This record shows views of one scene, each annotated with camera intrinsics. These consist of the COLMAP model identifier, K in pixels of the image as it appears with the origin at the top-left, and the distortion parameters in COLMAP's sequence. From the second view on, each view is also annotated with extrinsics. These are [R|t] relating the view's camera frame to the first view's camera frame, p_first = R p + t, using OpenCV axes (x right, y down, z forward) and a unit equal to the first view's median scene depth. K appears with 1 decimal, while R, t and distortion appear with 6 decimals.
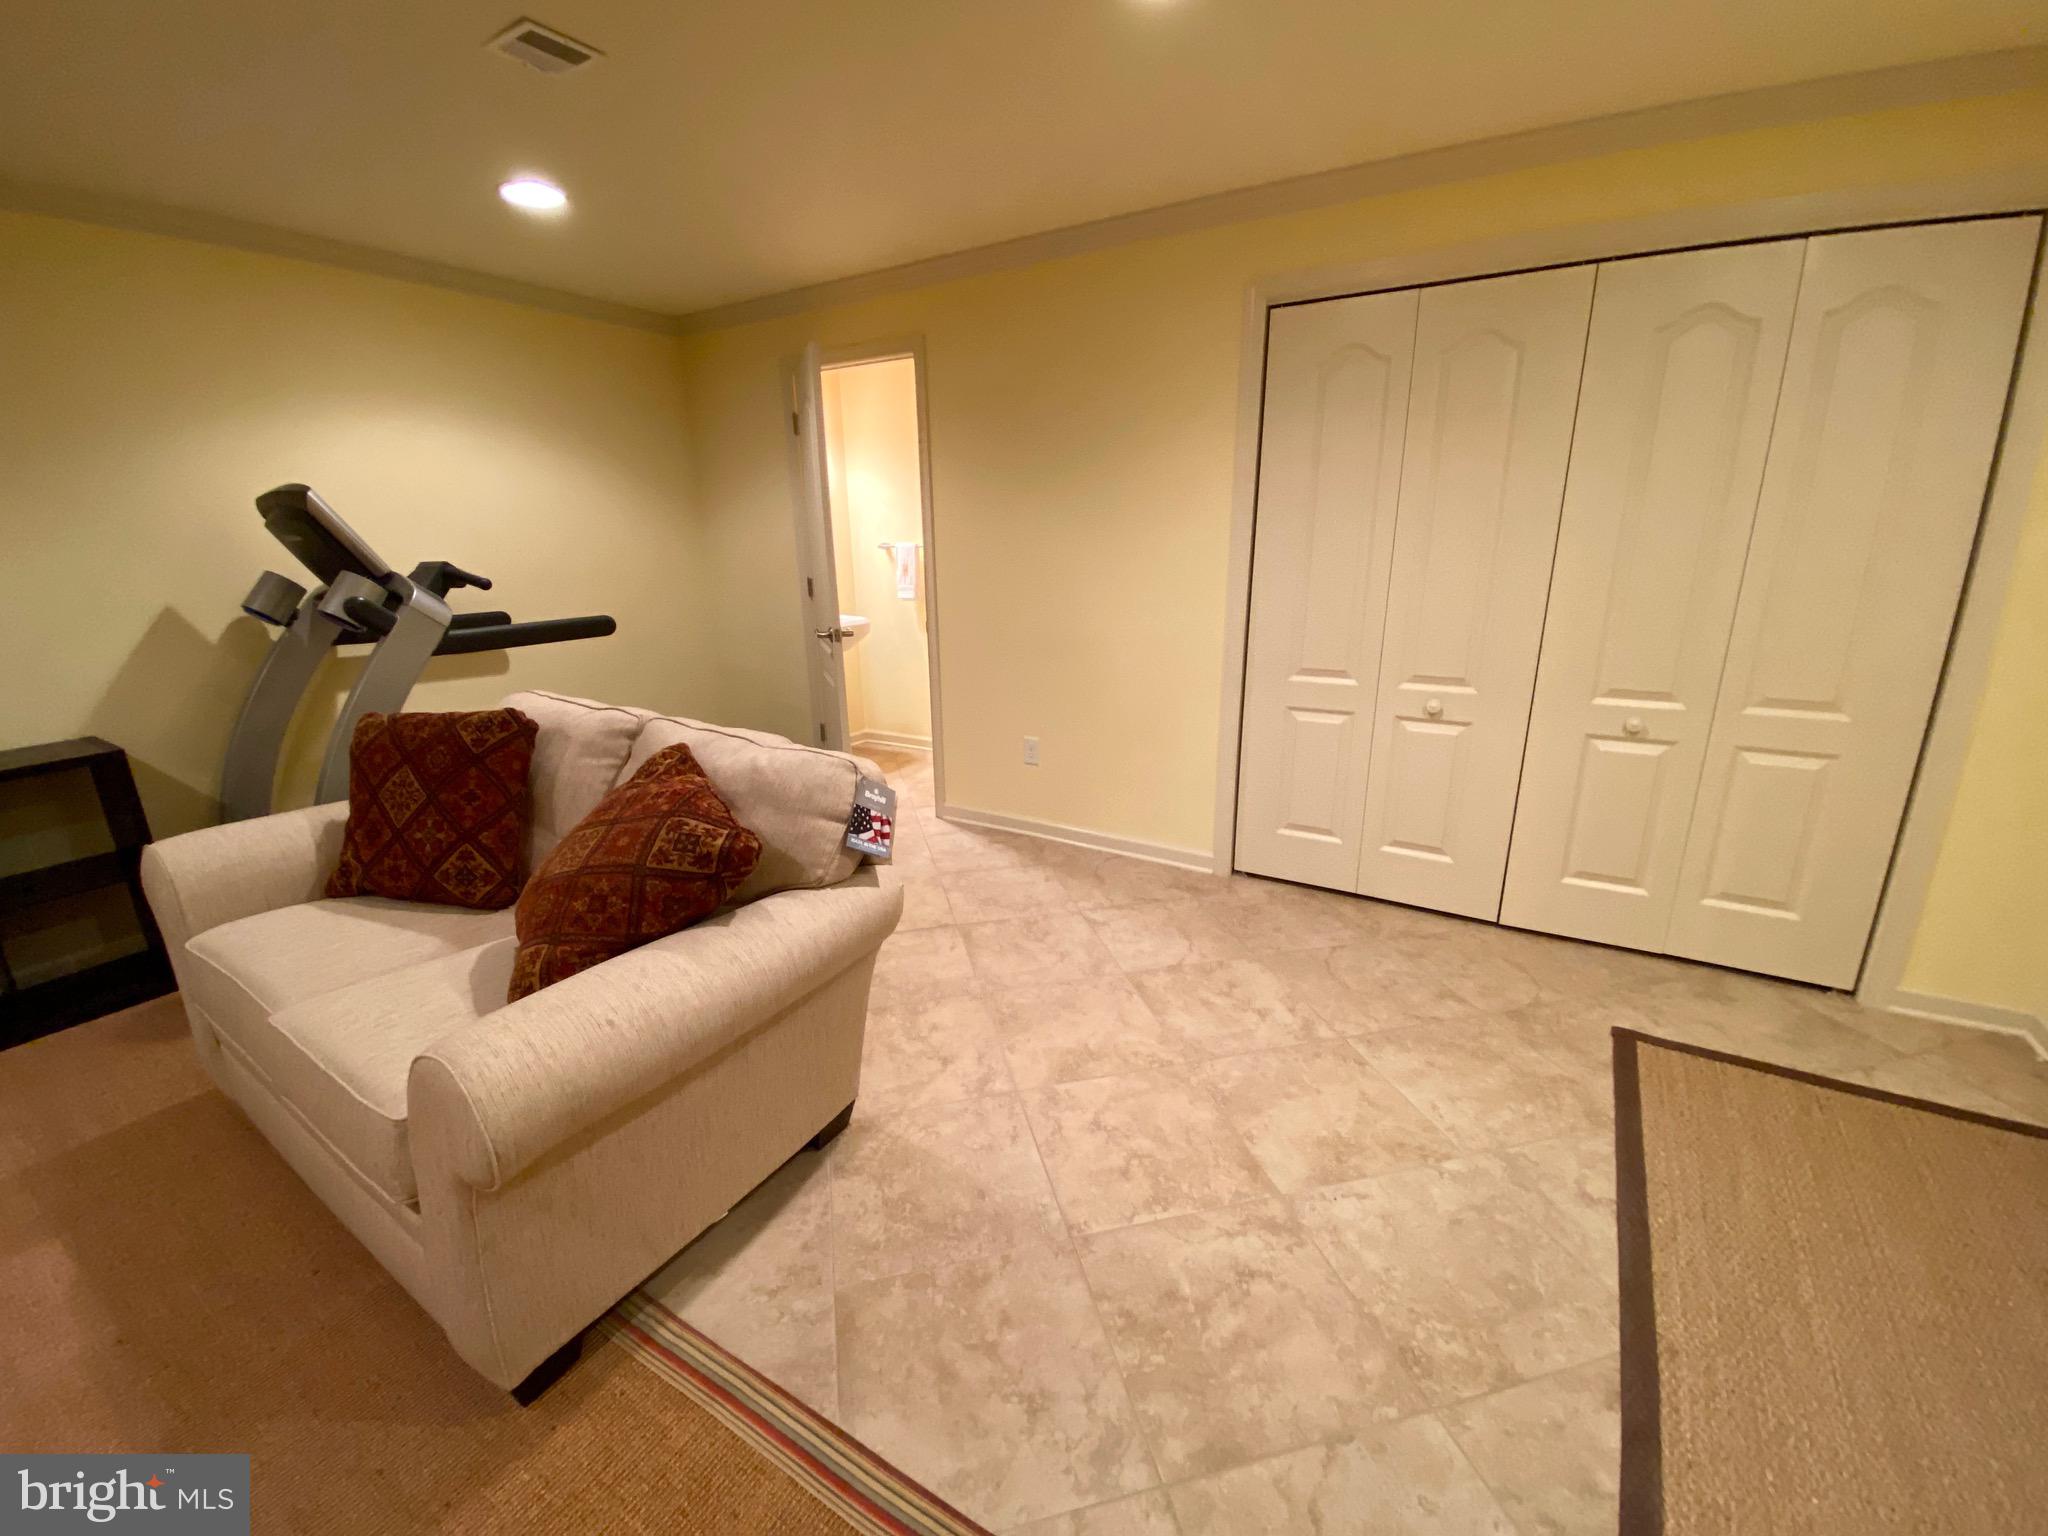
lens RADIAL K [[835.1, 0, 1013.2], [0, 835.1, 750.3], [0, 0, 1]] dist [-0.013088, -0.001651]
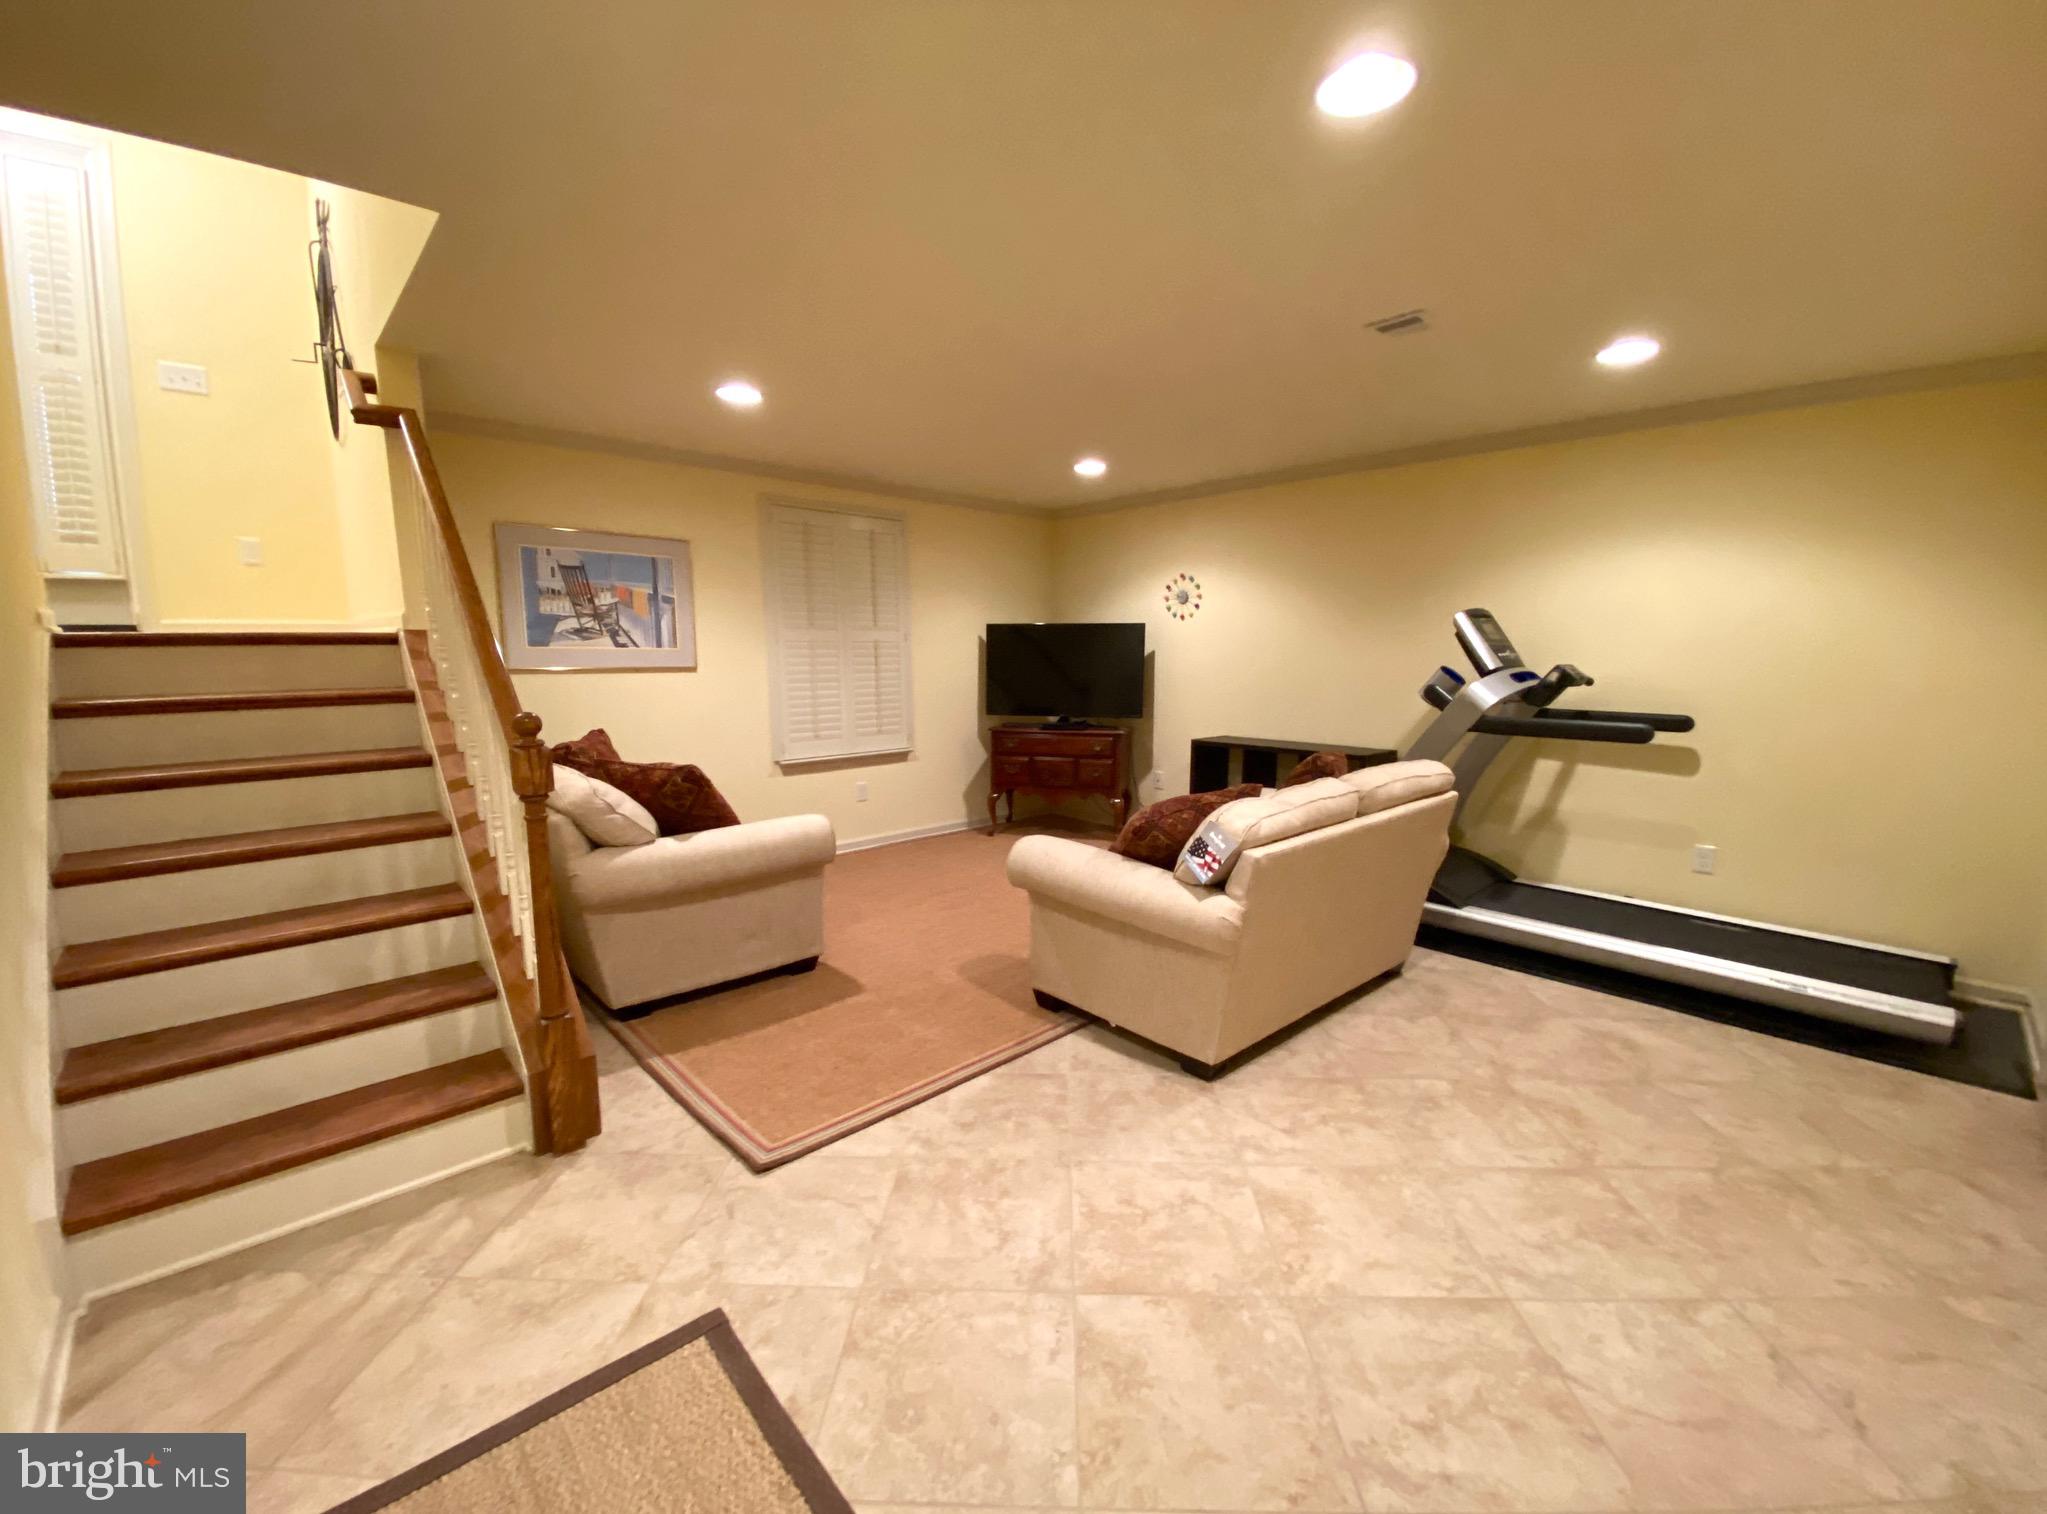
lens RADIAL K [[834.7, 0, 1018.1], [0, 834.7, 755.6], [0, 0, 1]] dist [-0.013088, -0.001651]
pose [[-0.269848, 0.146244, -0.951732, 1.186267], [-0.246189, 0.945069, 0.215023, -0.284391], [0.930899, 0.292330, -0.219022, 0.942386]]
